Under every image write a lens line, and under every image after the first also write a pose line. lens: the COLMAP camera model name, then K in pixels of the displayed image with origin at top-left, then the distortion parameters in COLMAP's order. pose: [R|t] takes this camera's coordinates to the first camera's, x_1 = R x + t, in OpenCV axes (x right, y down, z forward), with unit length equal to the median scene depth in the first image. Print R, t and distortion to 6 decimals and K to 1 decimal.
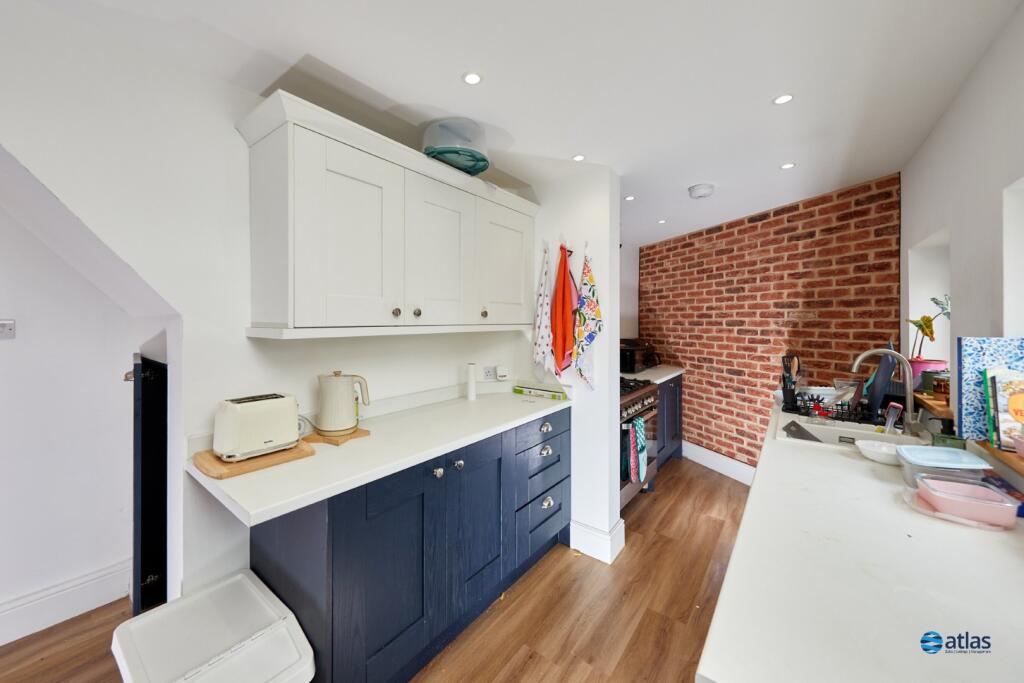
lens RADIAL K [[371.0, 0, 510.8], [0, 371.0, 319.7], [0, 0, 1]] dist [0.000334, 0.000024]
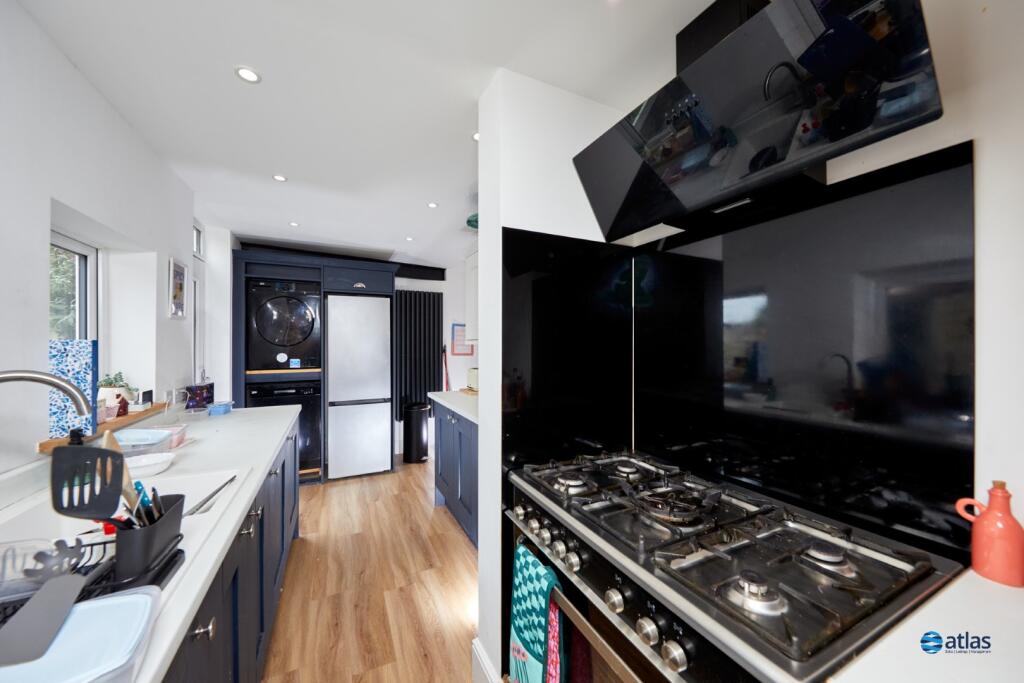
lens RADIAL K [[360.2, 0, 510.4], [0, 360.2, 363.3], [0, 0, 1]] dist [-0.000132, -0.000003]
pose [[-0.461112, -0.000513, -0.887342, 1.586587], [0.001758, 0.999997, -0.001492, 0.118311], [0.887340, -0.002248, -0.461110, 2.591475]]
